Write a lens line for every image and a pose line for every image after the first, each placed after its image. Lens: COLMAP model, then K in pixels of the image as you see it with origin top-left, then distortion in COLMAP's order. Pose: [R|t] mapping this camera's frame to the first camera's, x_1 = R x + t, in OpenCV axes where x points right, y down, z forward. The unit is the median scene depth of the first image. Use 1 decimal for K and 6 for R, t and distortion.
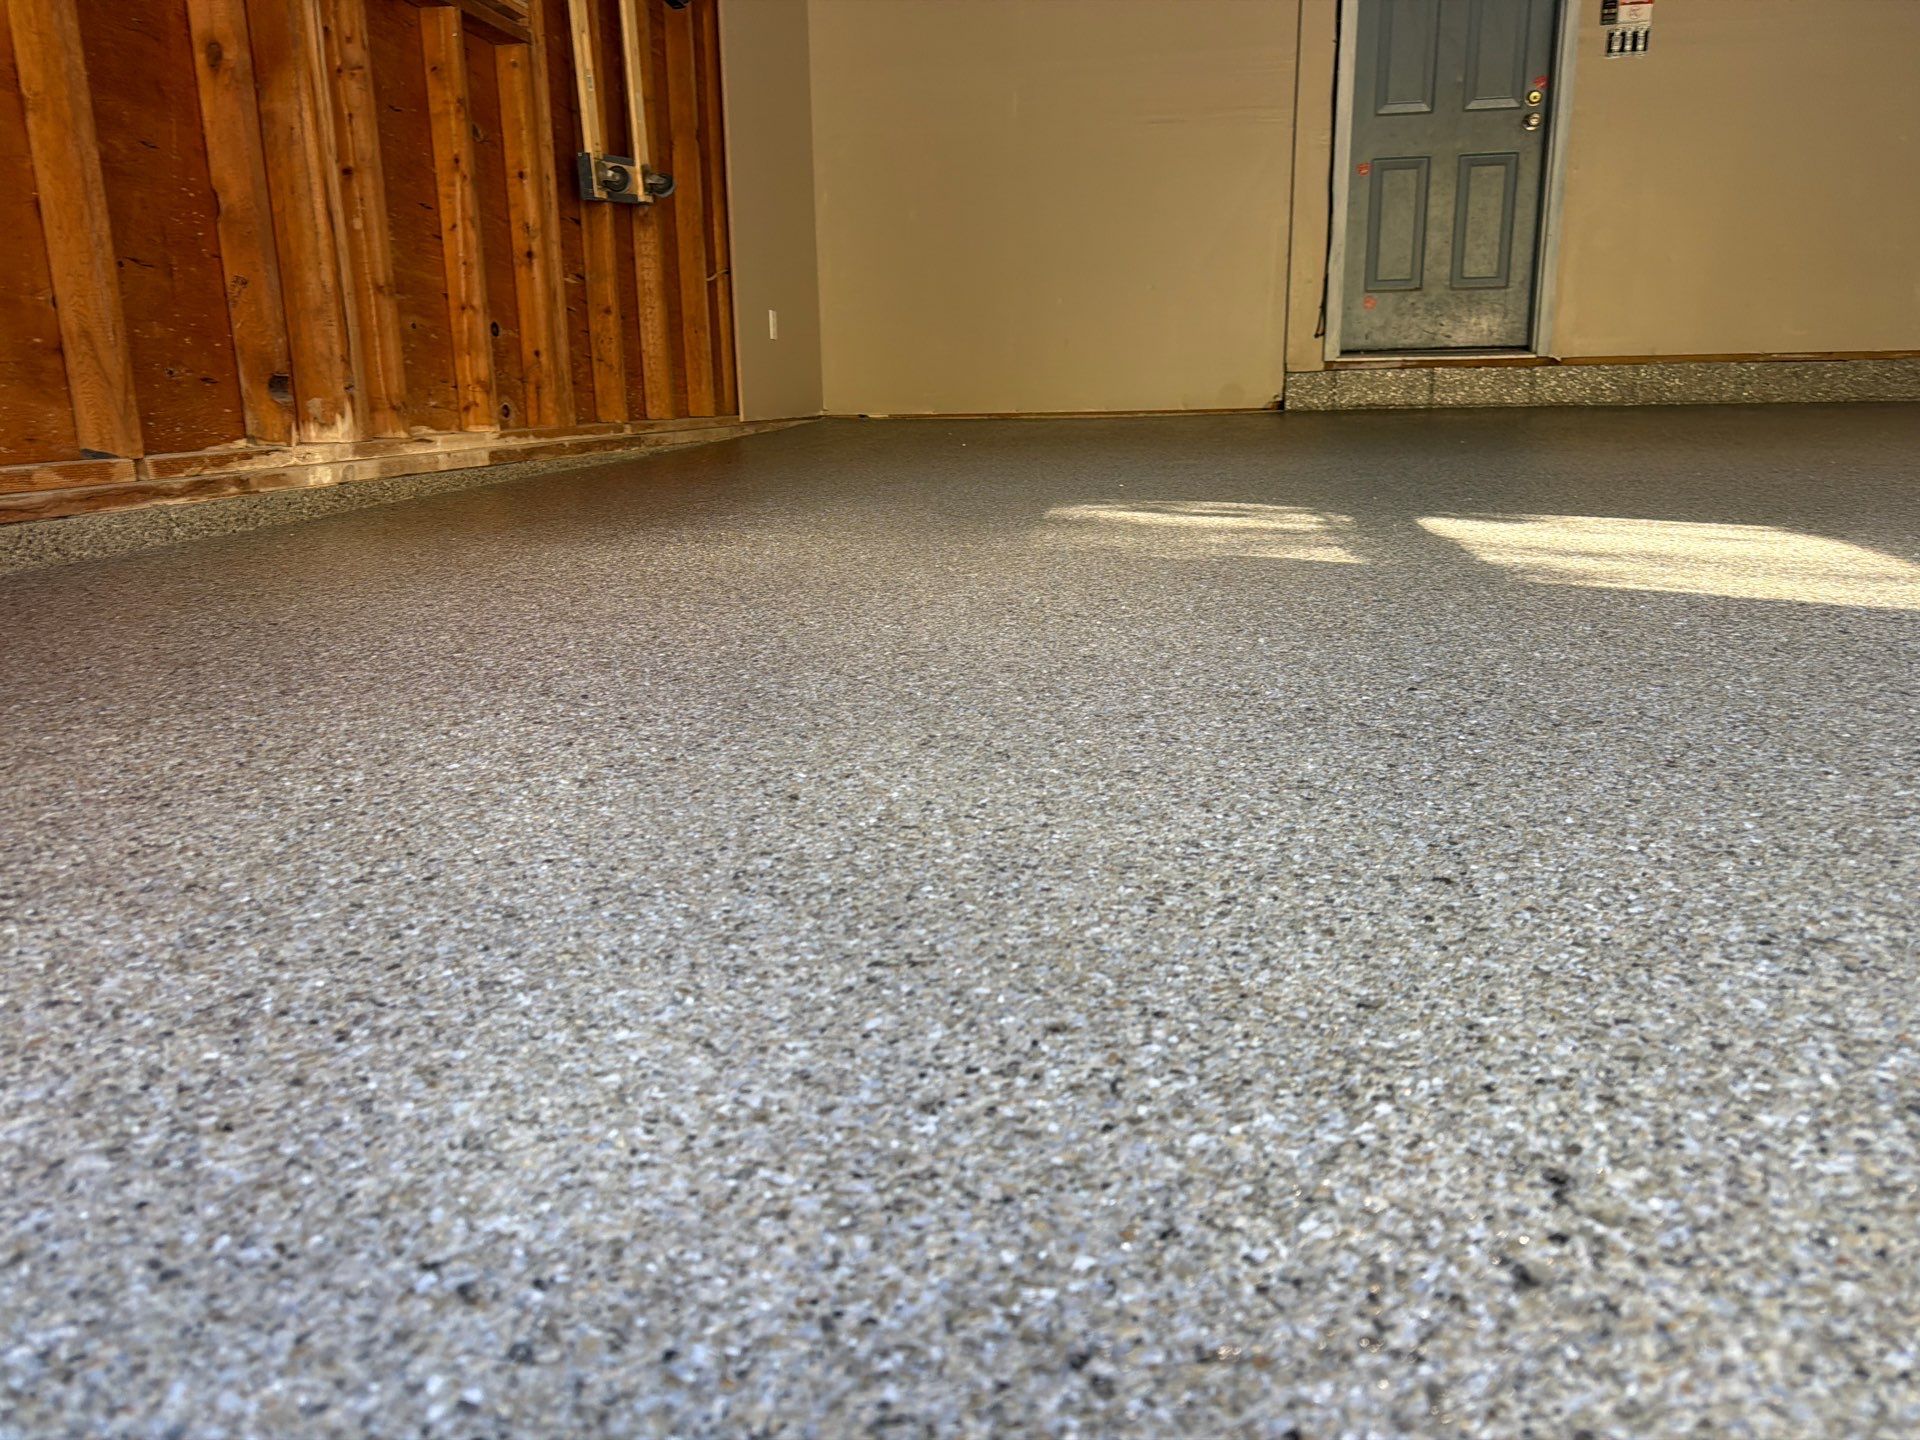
lens RADIAL K [[1349.9, 0, 951.9], [0, 1349.9, 729.9], [0, 0, 1]] dist [0.042235, -0.052391]
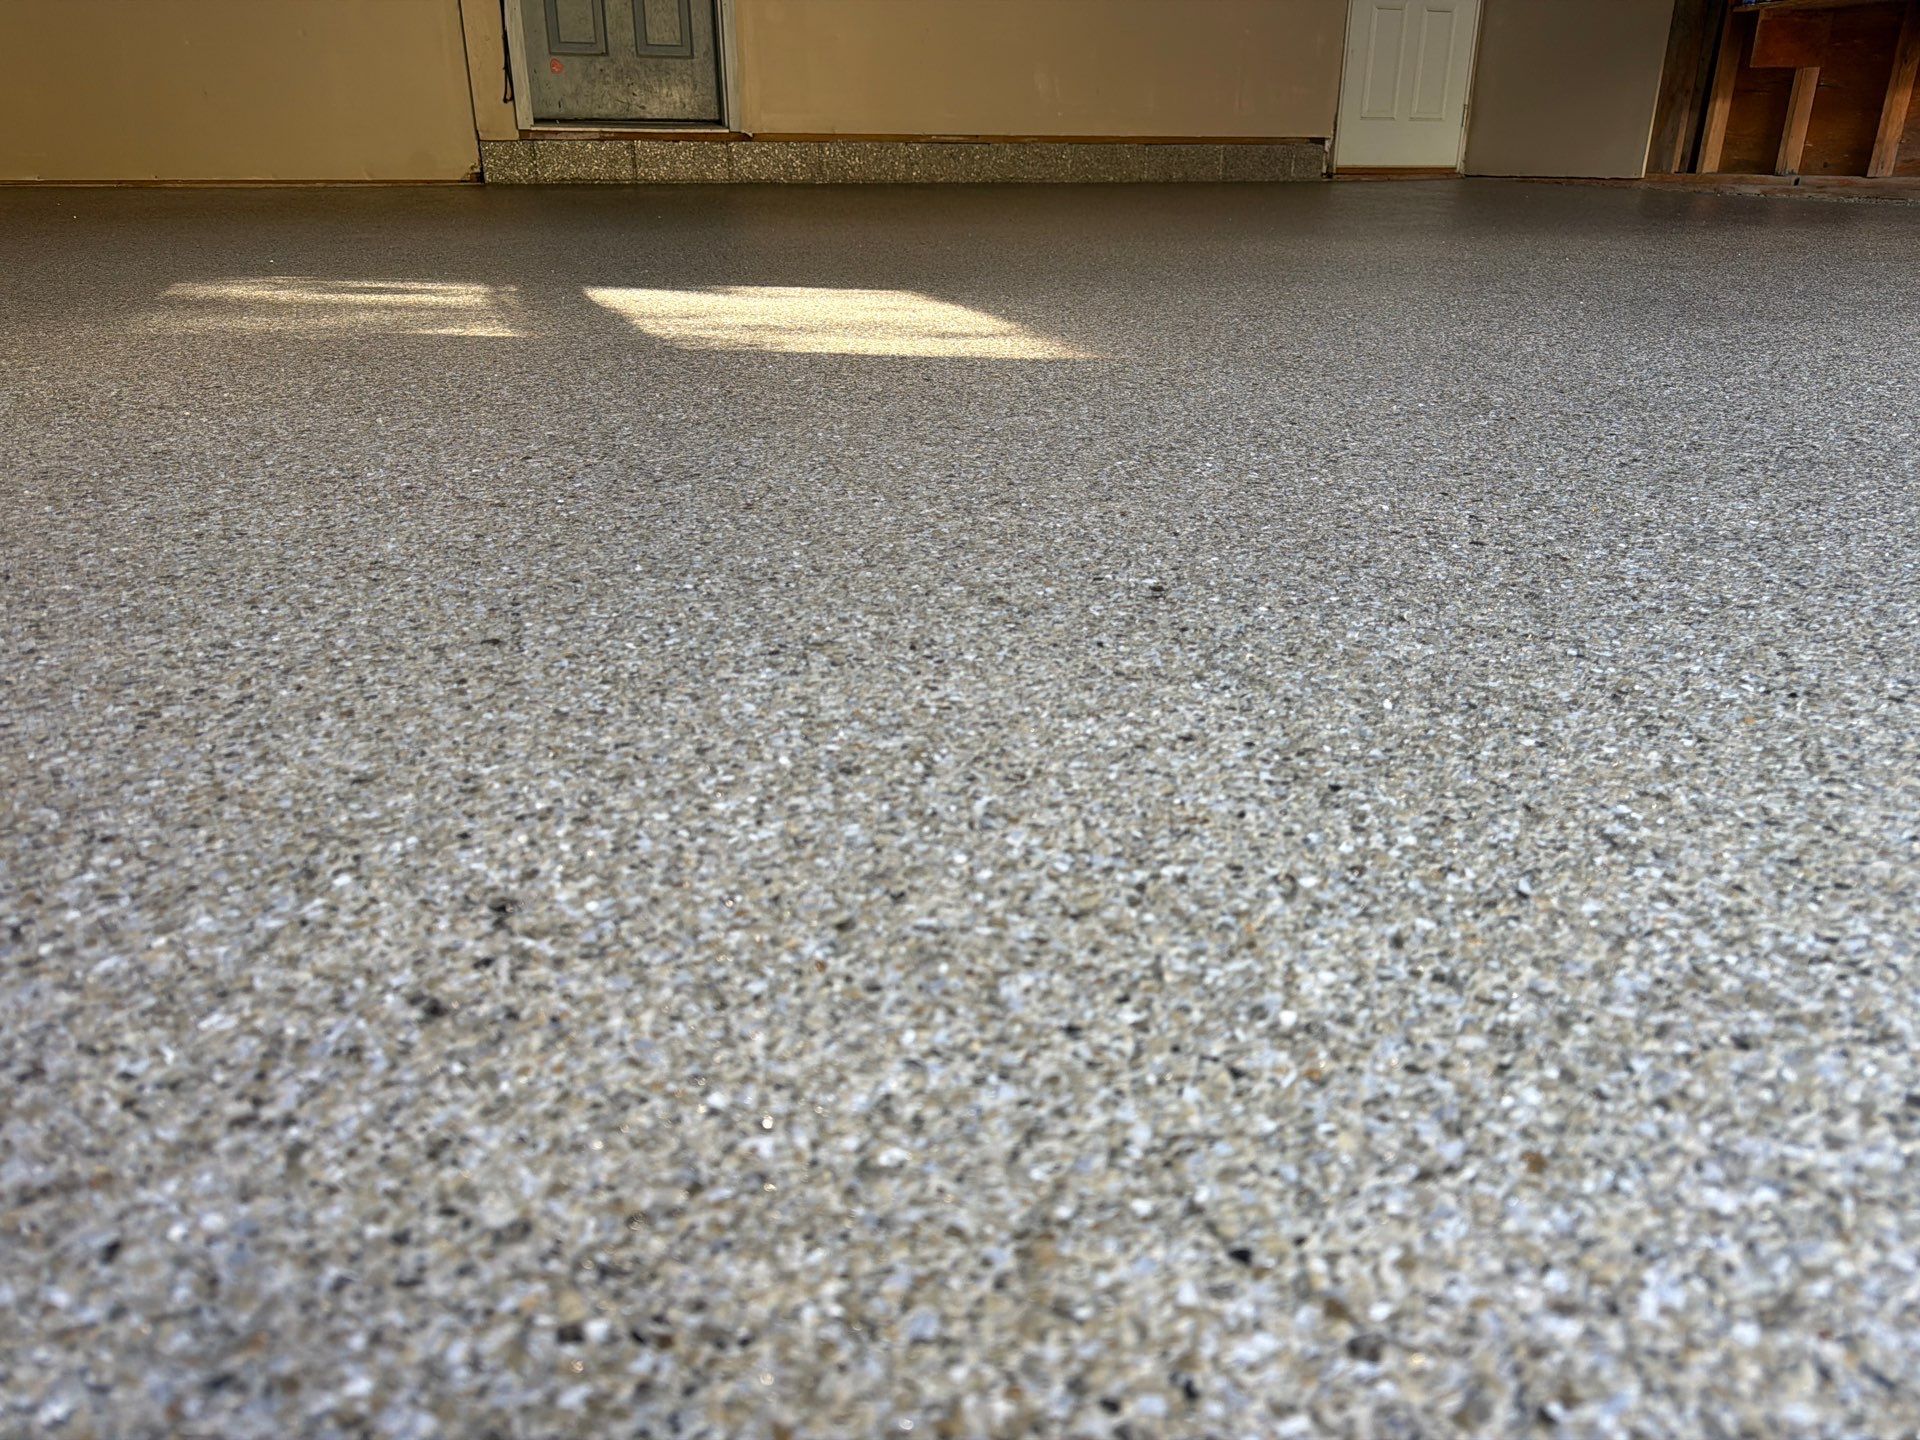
lens RADIAL K [[1349.9, 0, 965.8], [0, 1349.9, 717.3], [0, 0, 1]] dist [0.042235, -0.052391]
pose [[0.861708, -0.175892, 0.475942, 0.139937], [0.108560, 0.980184, 0.165692, 0.030281], [-0.495655, -0.091110, 0.863728, -0.015087]]
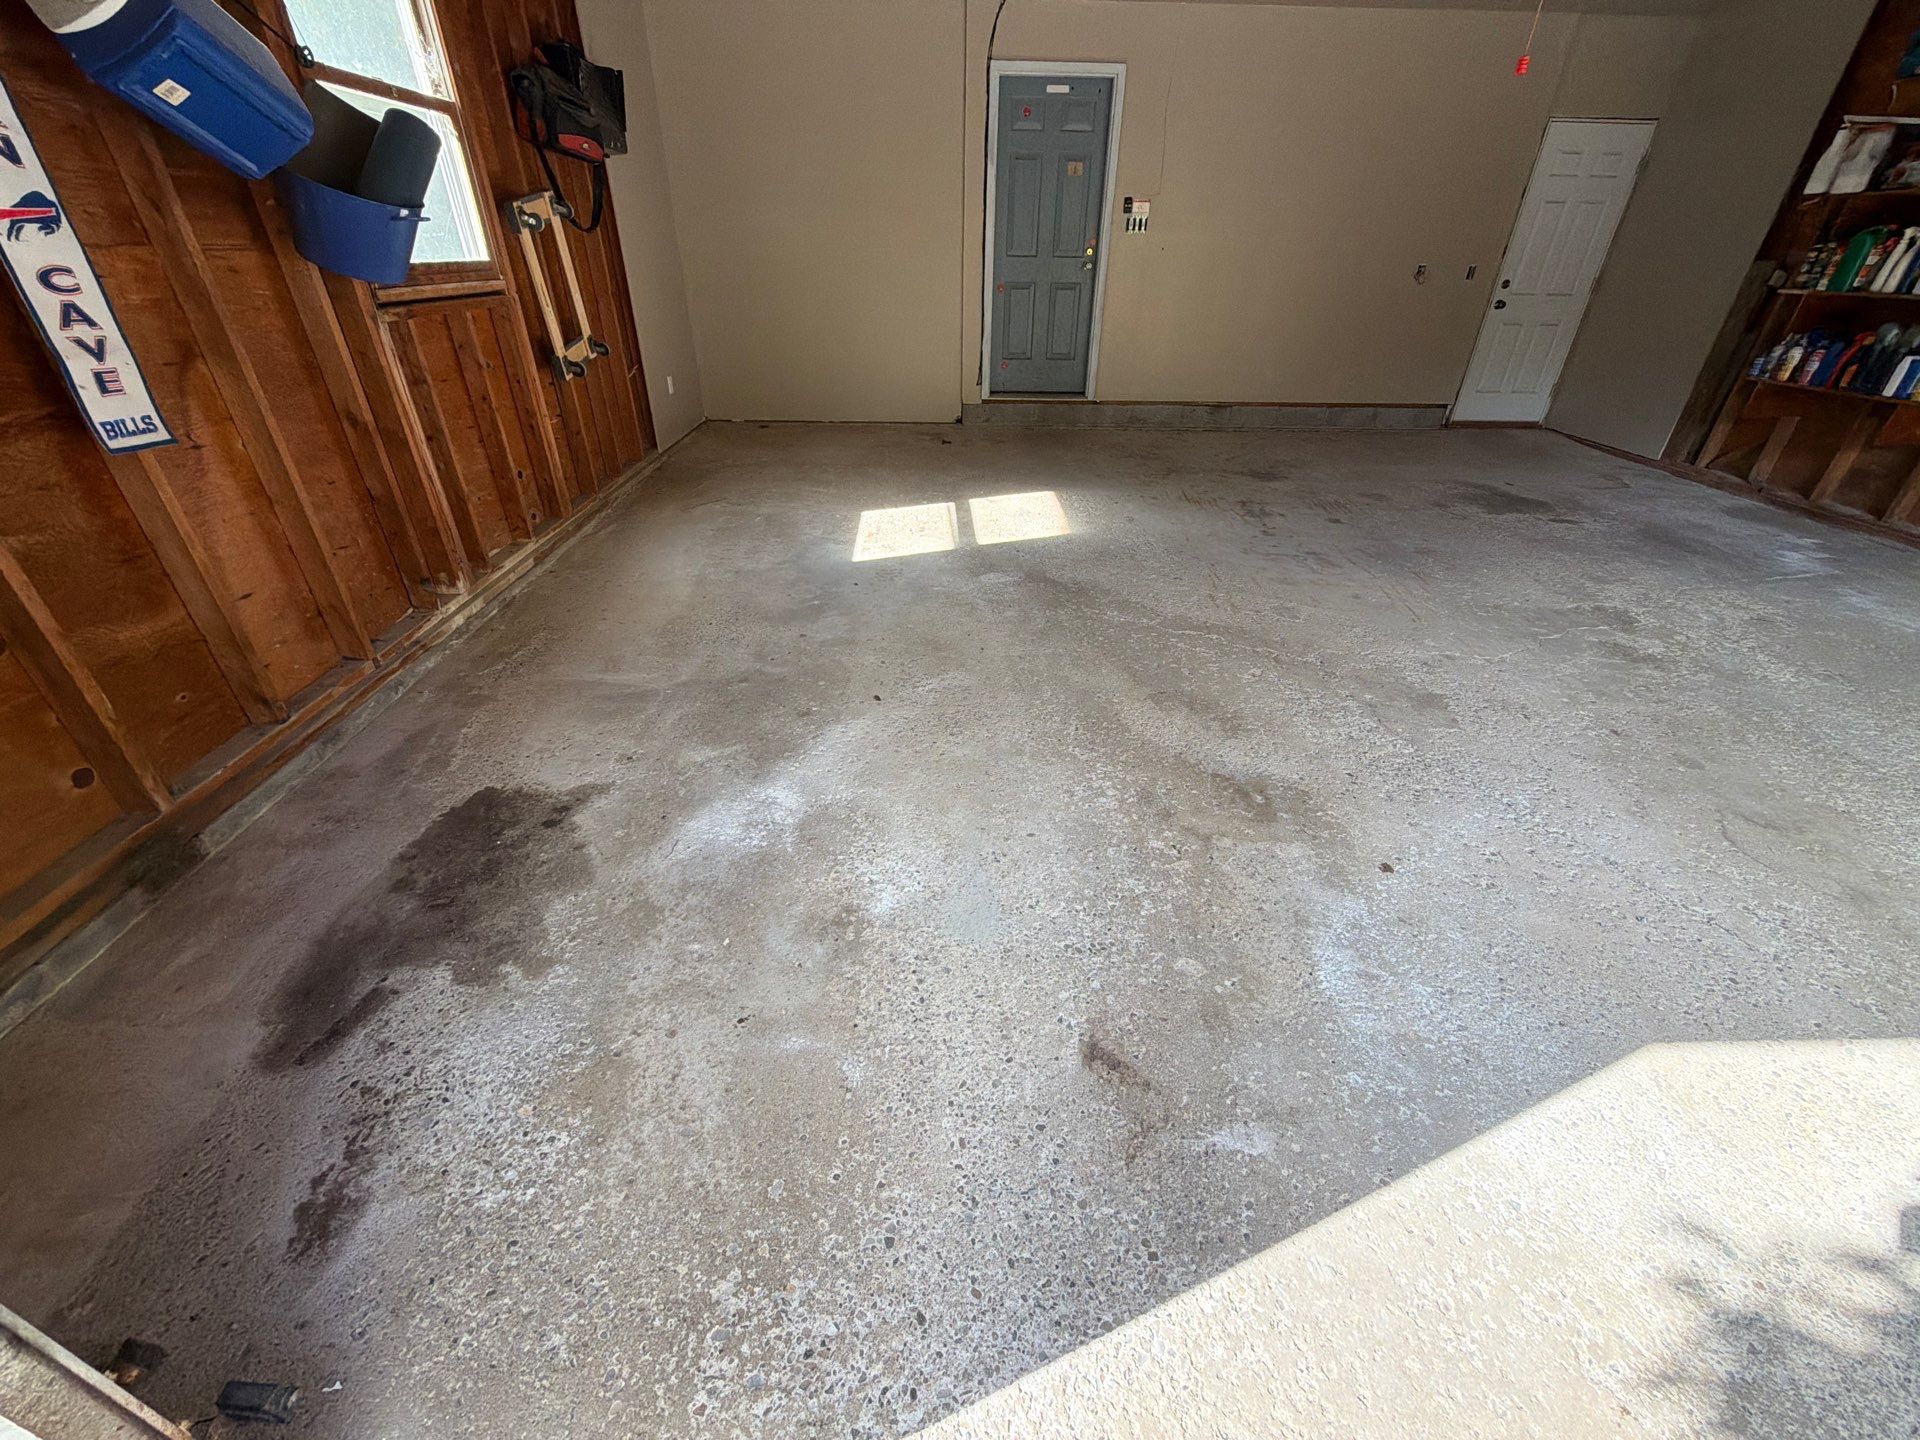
lens RADIAL K [[760.7, 0, 961.1], [0, 760.7, 718.9], [0, 0, 1]] dist [-0.001472, 0.000201]
pose [[0.979850, -0.076988, 0.184304, 0.125618], [0.018757, 0.954121, 0.298833, -1.052441], [-0.198854, -0.289354, 0.936339, -0.666656]]
